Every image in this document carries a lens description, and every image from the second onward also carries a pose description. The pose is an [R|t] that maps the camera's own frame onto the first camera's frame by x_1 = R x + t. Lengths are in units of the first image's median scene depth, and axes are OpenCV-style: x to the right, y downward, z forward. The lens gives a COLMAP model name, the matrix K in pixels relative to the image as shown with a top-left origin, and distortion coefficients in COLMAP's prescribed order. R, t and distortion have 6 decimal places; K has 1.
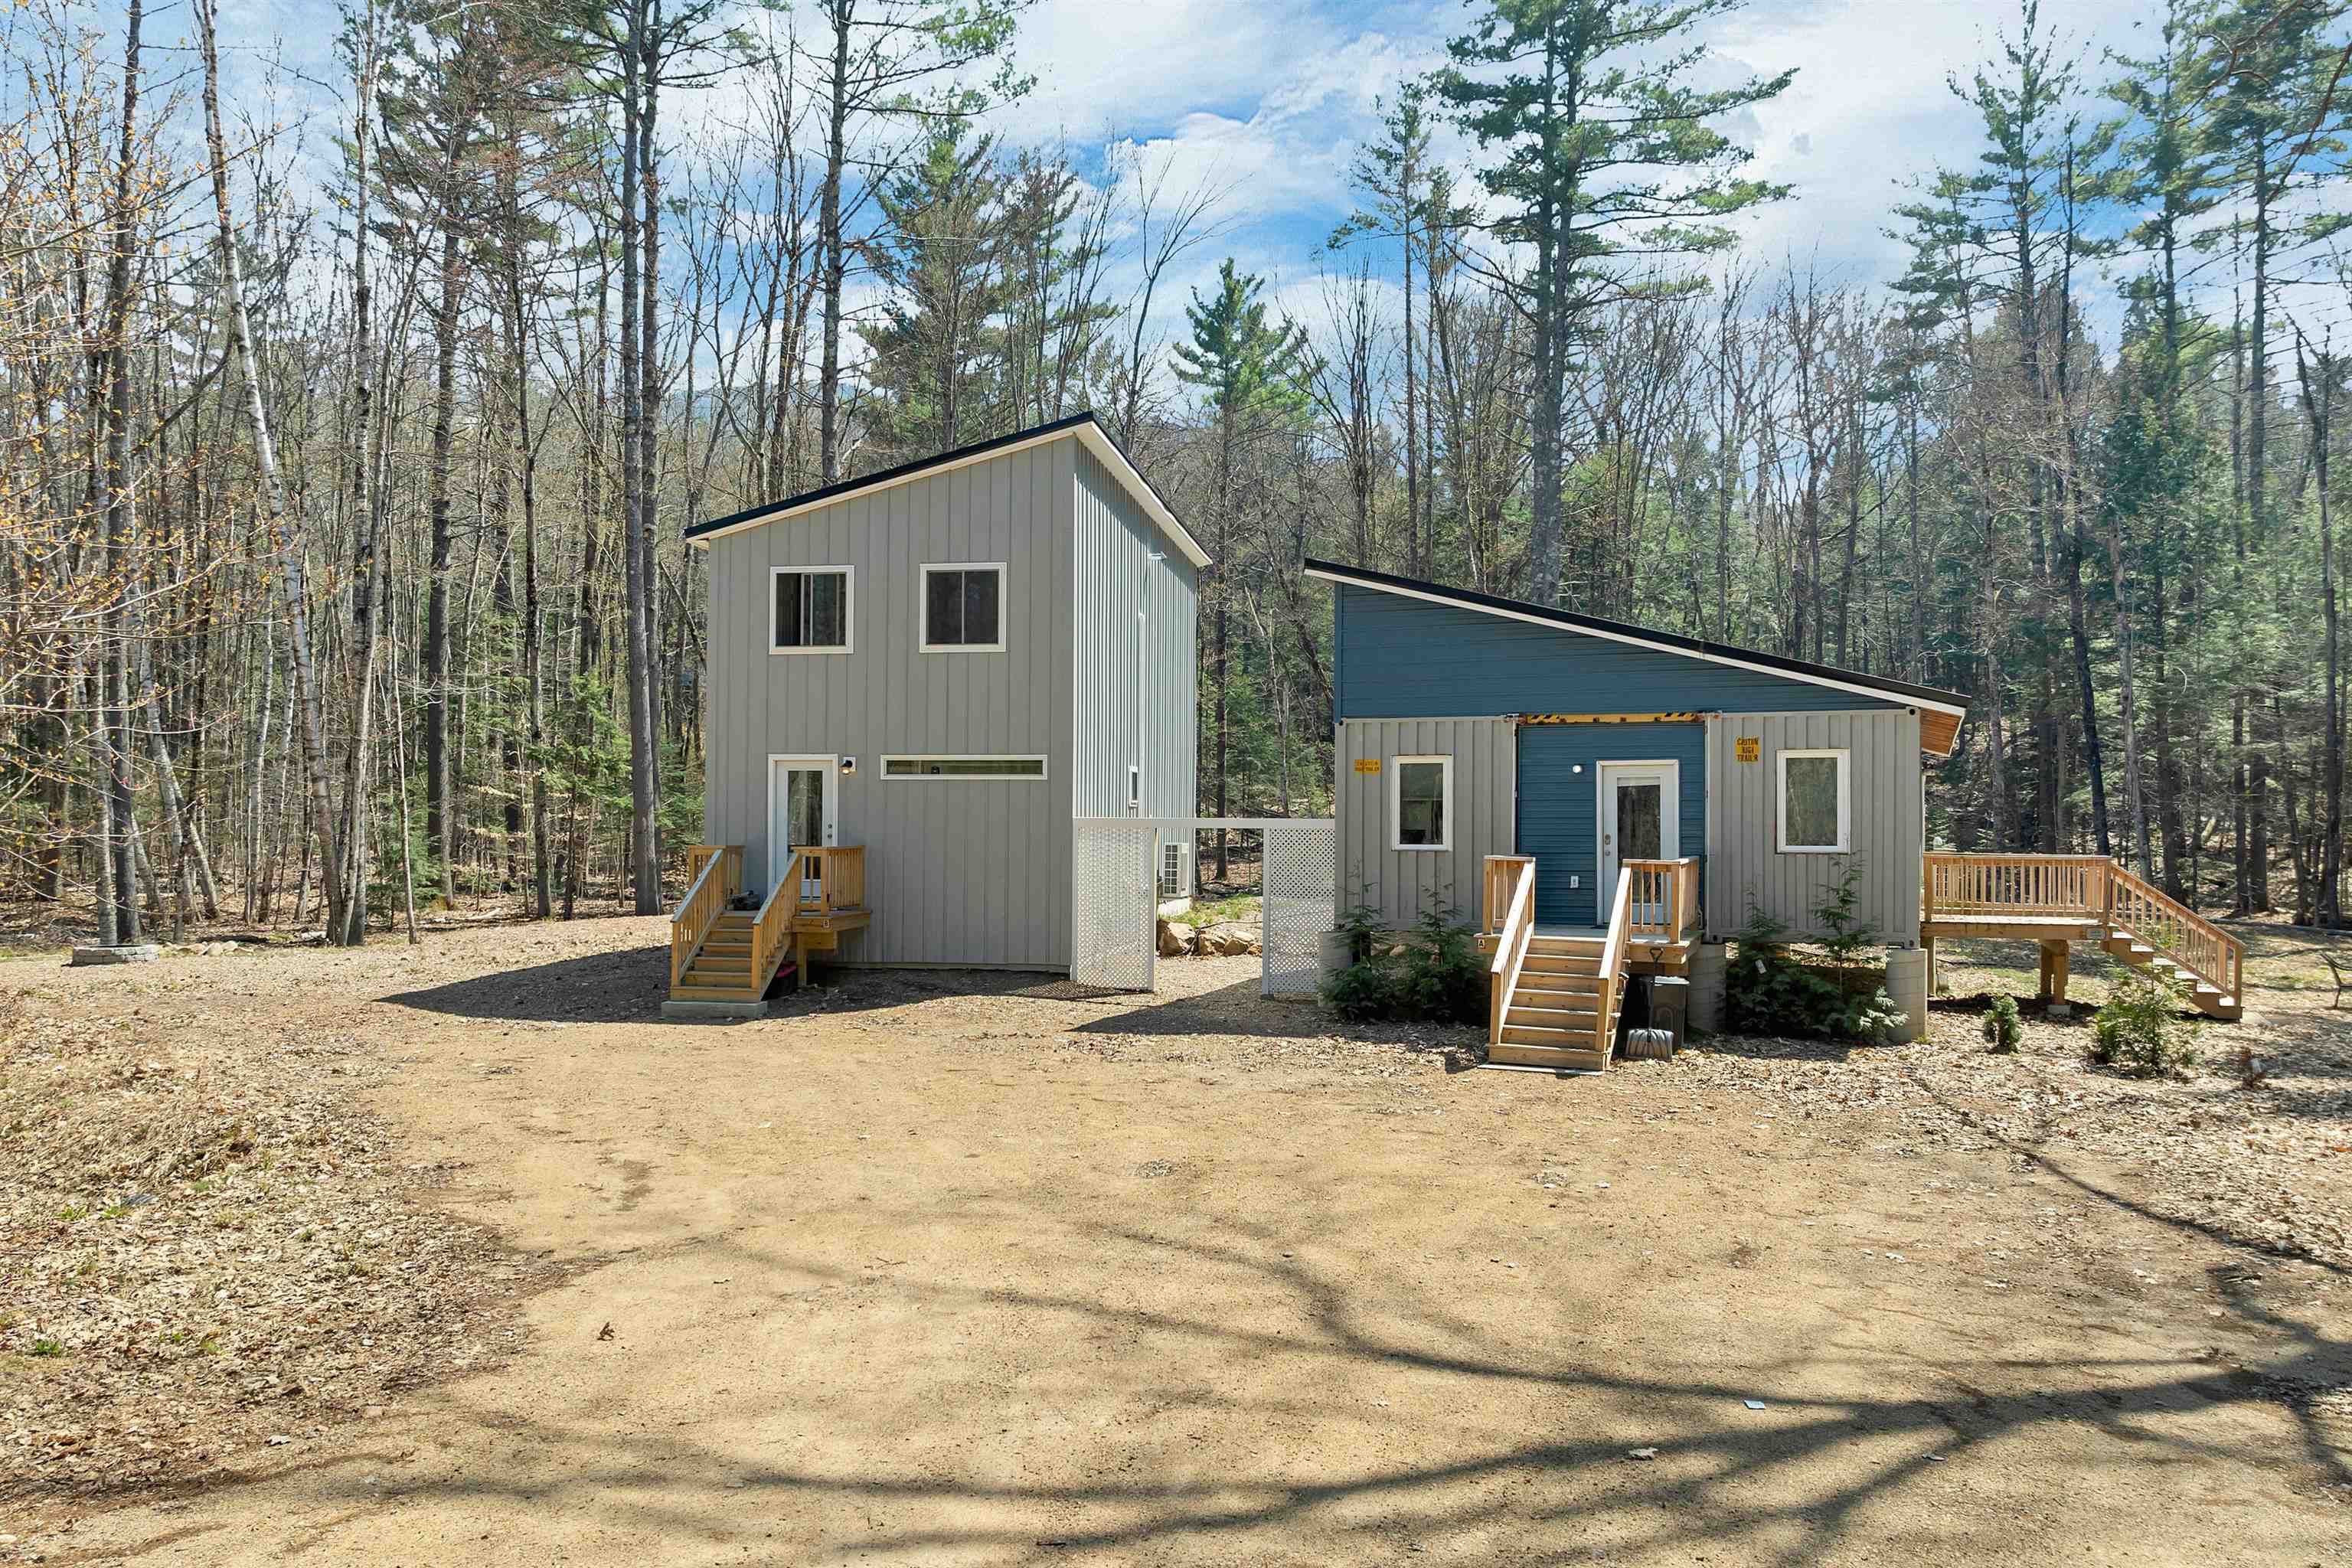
lens RADIAL K [[1699.1, 0, 1180.3], [0, 1699.1, 808.4], [0, 0, 1]] dist [-0.036998, 0.002659]
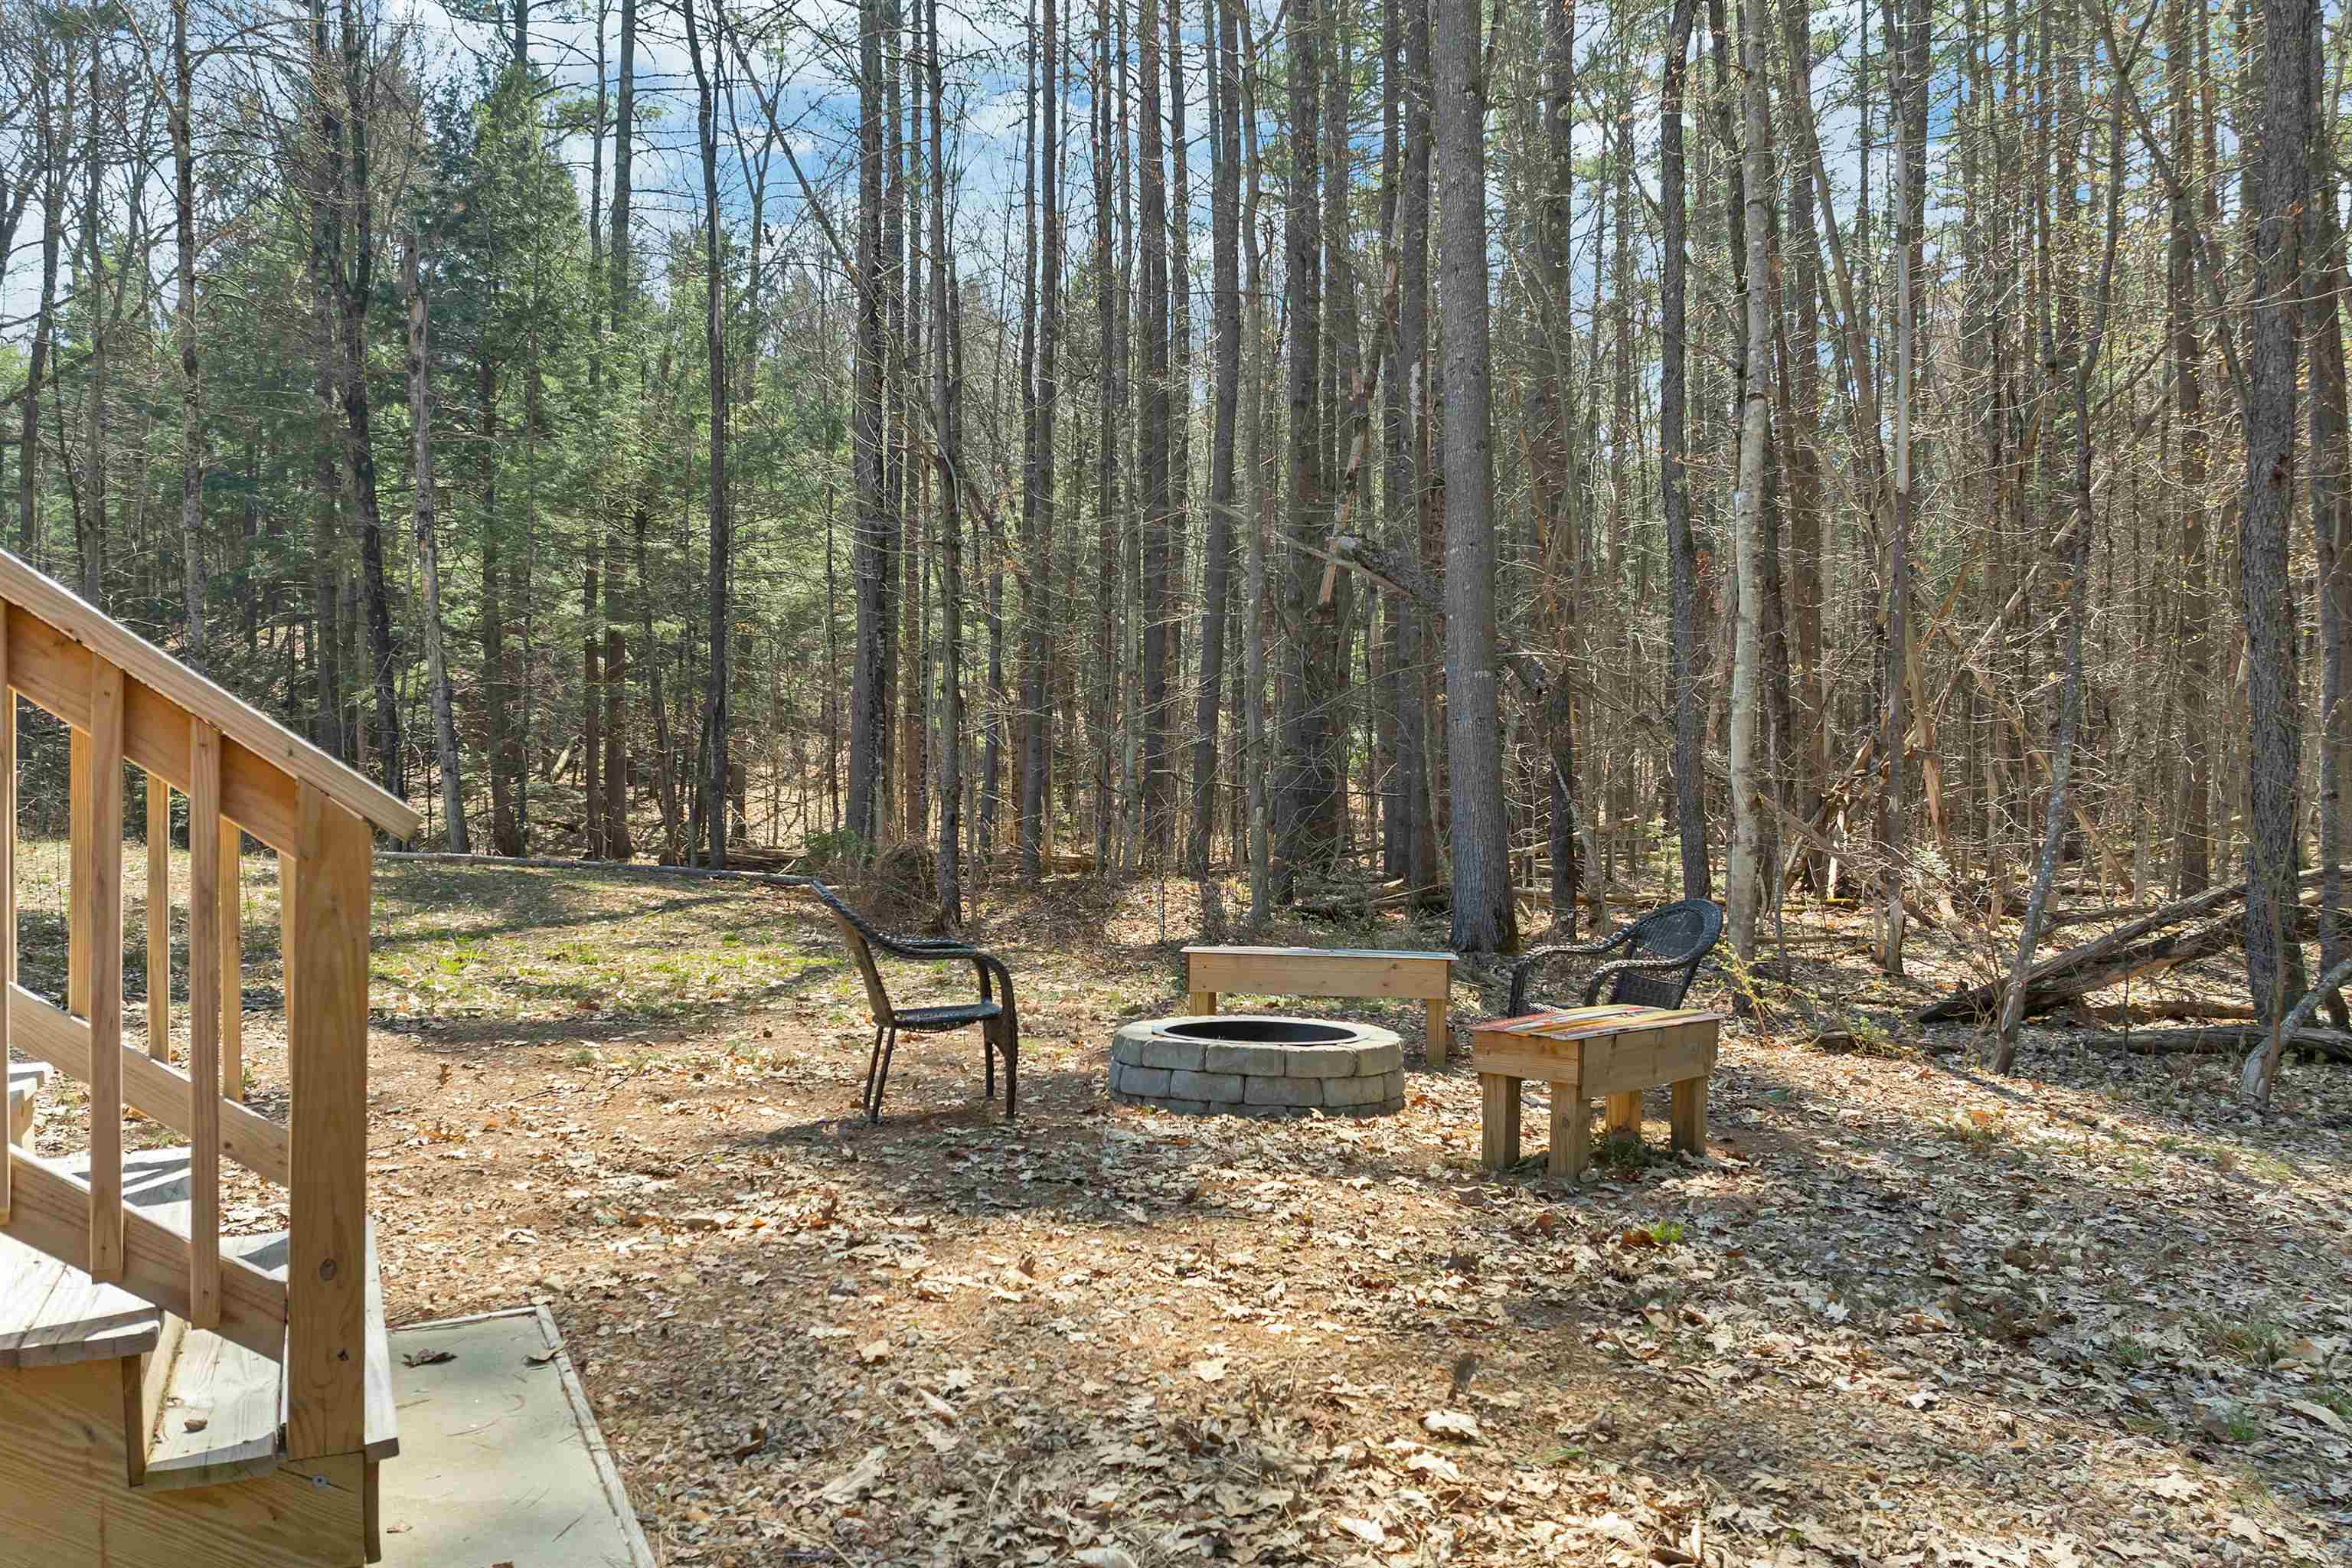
lens RADIAL K [[1699.1, 0, 1180.3], [0, 1699.1, 808.4], [0, 0, 1]] dist [-0.036998, 0.002659]
pose [[0.629033, 0.001037, 0.777378, 0.184120], [-0.012743, 0.999878, 0.008978, 0.023997], [-0.777274, -0.015554, 0.628970, 0.279933]]
